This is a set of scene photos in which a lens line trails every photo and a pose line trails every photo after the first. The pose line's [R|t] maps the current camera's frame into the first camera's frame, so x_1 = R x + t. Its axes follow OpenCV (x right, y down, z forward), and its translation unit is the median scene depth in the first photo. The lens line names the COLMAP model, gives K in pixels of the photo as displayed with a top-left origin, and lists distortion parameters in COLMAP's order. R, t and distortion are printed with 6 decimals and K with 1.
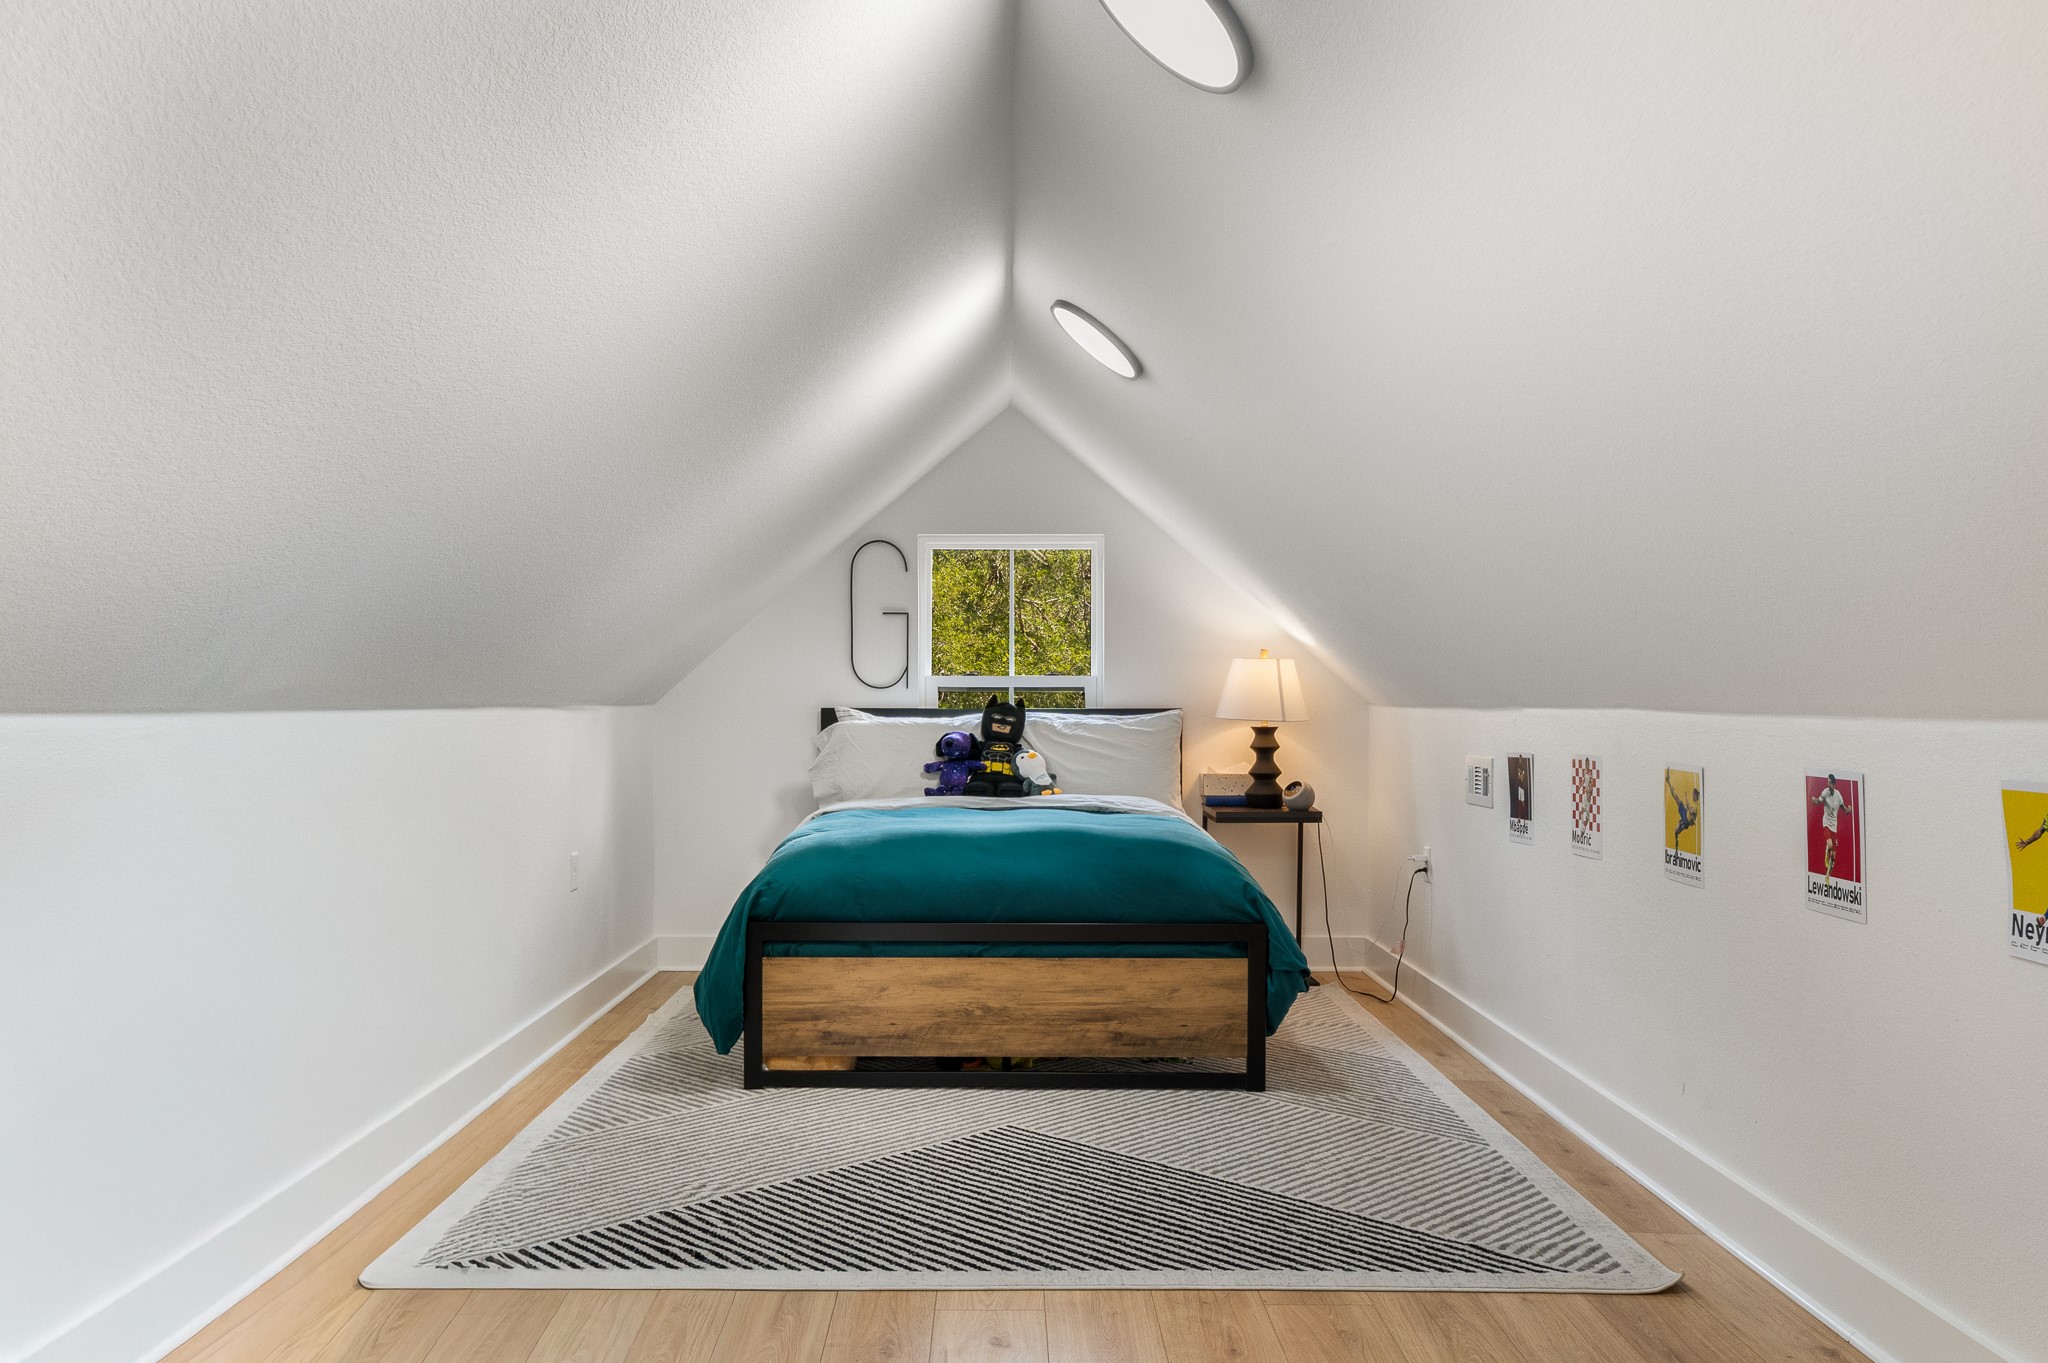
lens RADIAL K [[1597.5, 0, 1023.8], [0, 1597.5, 684.1], [0, 0, 1]] dist [-0.003026, 0.000077]
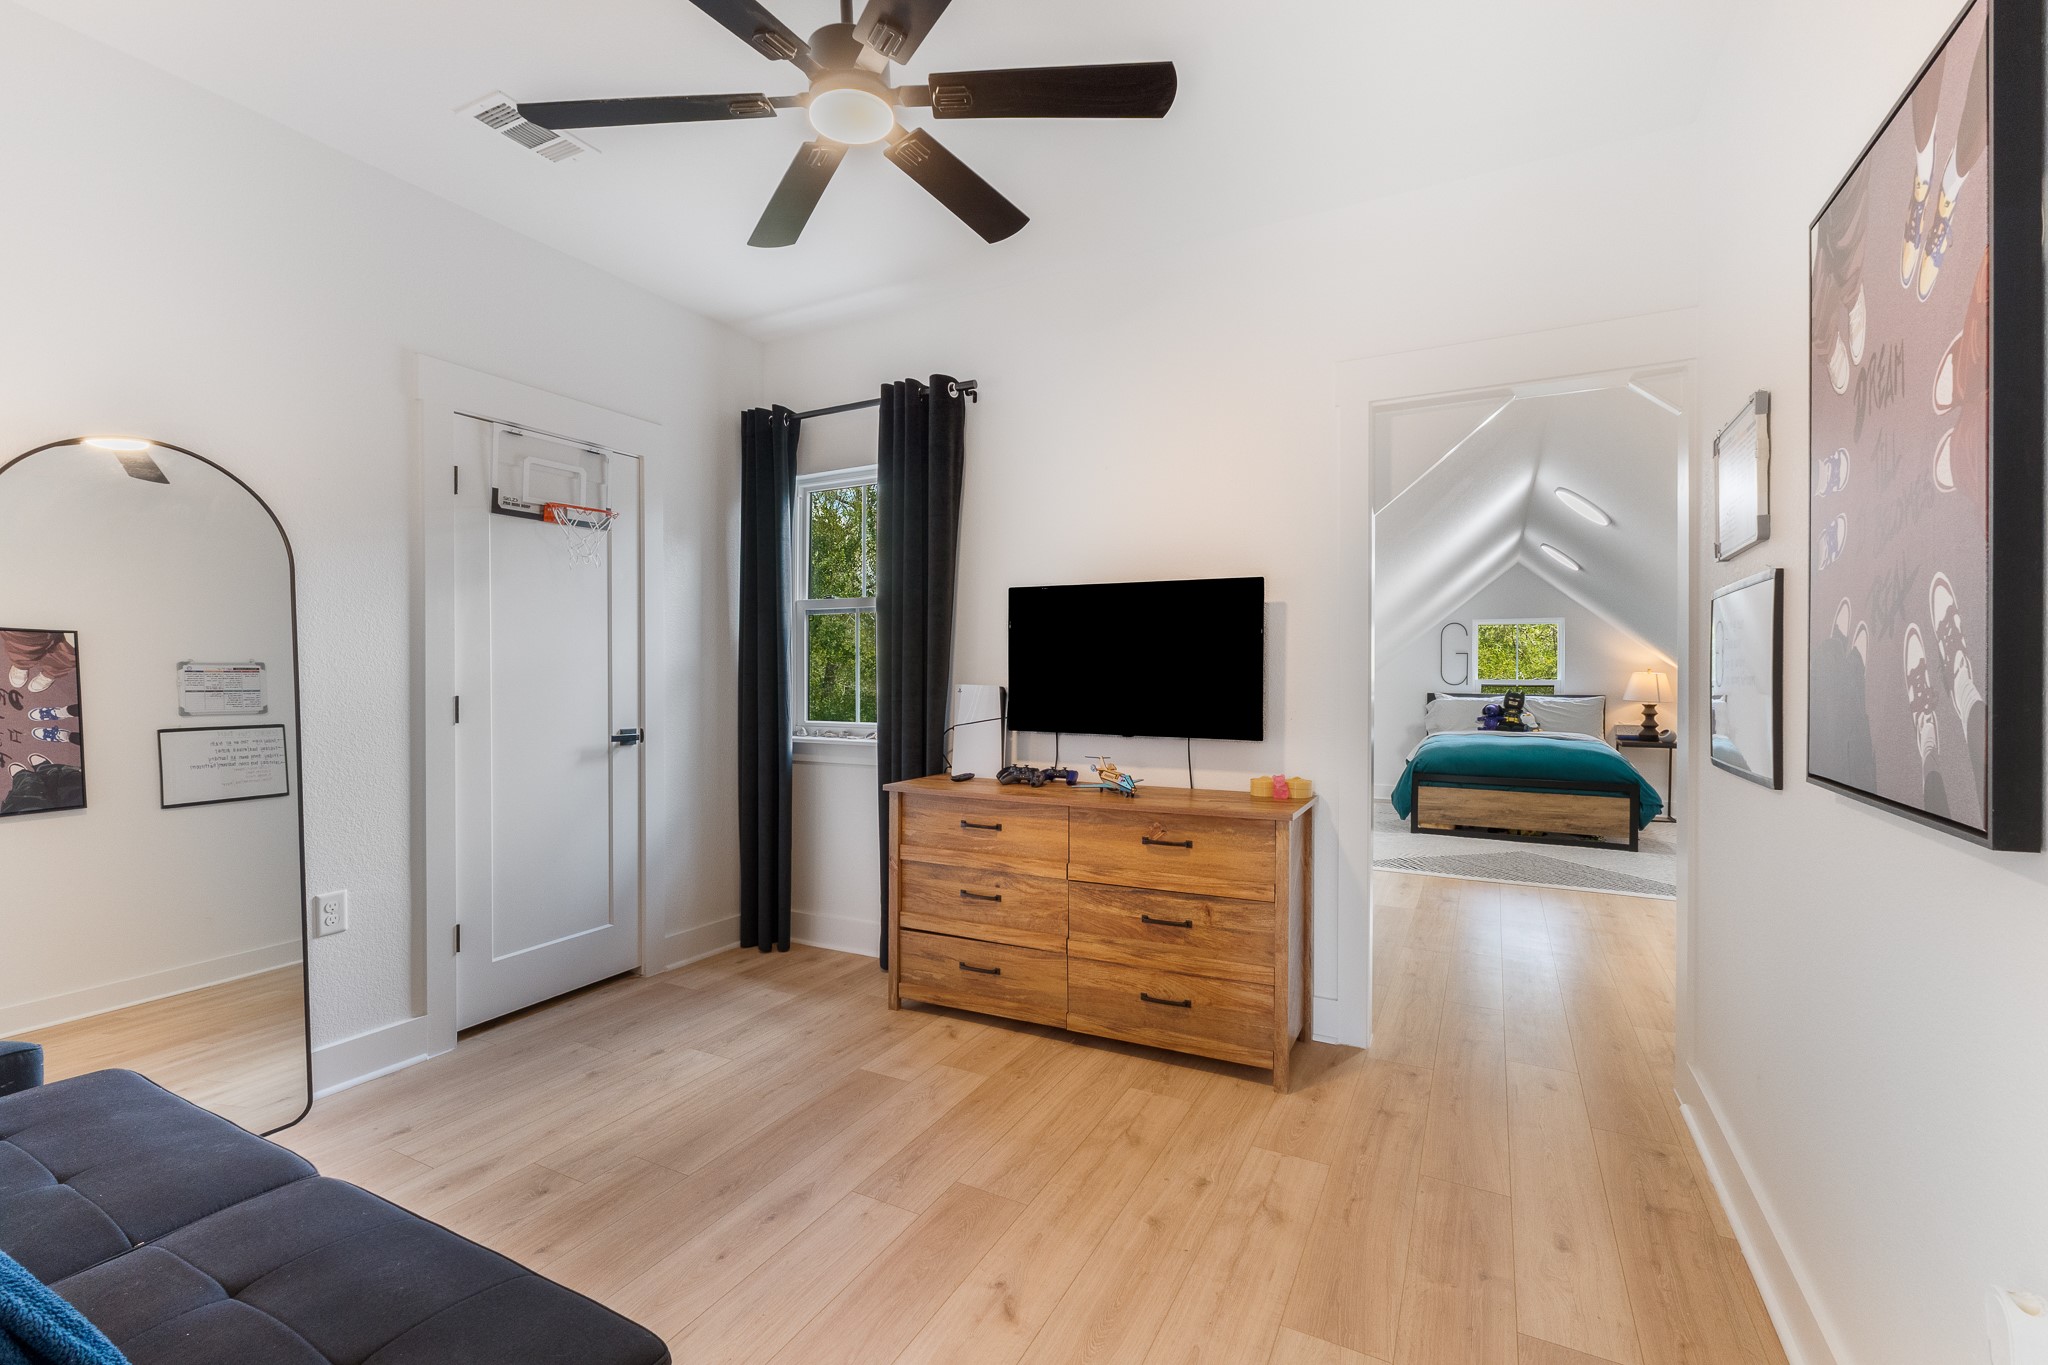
lens RADIAL K [[872.2, 0, 1034.4], [0, 872.2, 677.2], [0, 0, 1]] dist [0.000968, 0.000366]
pose [[0.878682, 0.004024, -0.477390, -0.020753], [0.000817, 0.999950, 0.009933, -0.024338], [0.477406, -0.009118, 0.878635, -0.481006]]
